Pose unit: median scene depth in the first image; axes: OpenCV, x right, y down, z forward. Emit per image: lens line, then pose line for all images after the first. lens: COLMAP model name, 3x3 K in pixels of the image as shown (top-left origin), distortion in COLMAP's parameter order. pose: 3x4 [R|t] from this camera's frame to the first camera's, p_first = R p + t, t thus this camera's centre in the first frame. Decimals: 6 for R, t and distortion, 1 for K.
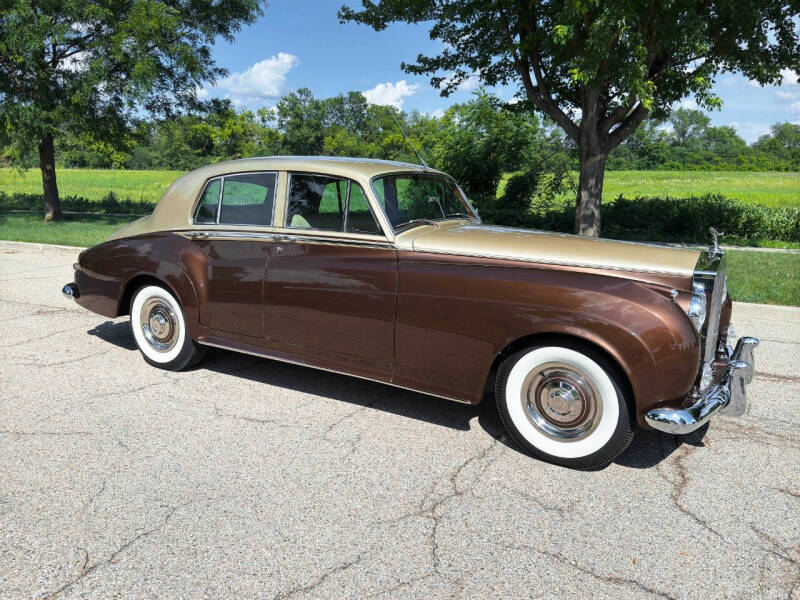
lens RADIAL K [[665.7, 0, 382.4], [0, 665.7, 313.6], [0, 0, 1]] dist [0.072343, -0.112707]
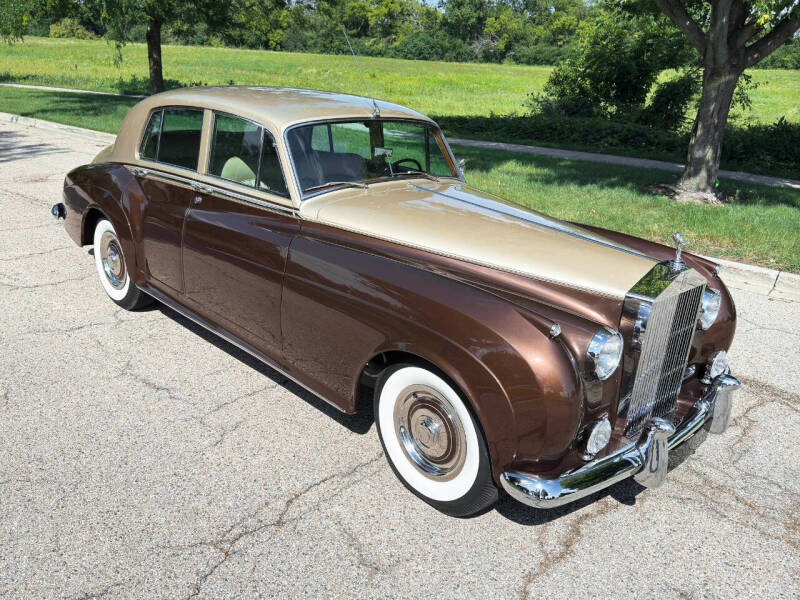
lens RADIAL K [[689.4, 0, 370.7], [0, 689.4, 303.7], [0, 0, 1]] dist [0.045607, -0.082401]
pose [[0.965567, 0.118709, -0.231491, 0.126859], [-0.085502, 0.985198, 0.148576, -0.049436], [0.245702, -0.123668, 0.961424, 0.061994]]
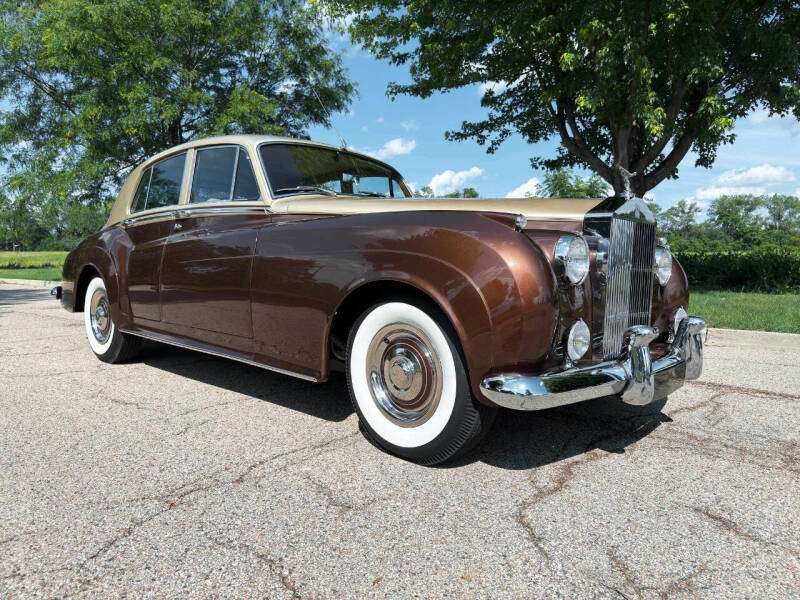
lens RADIAL K [[574.8, 0, 393.9], [0, 574.8, 304.3], [0, 0, 1]] dist [0.006713, 0.000759]
pose [[0.981739, 0.011777, -0.189866, 0.129493], [-0.037289, 0.990633, -0.131361, 0.046947], [0.186540, 0.136042, 0.972983, 0.113856]]
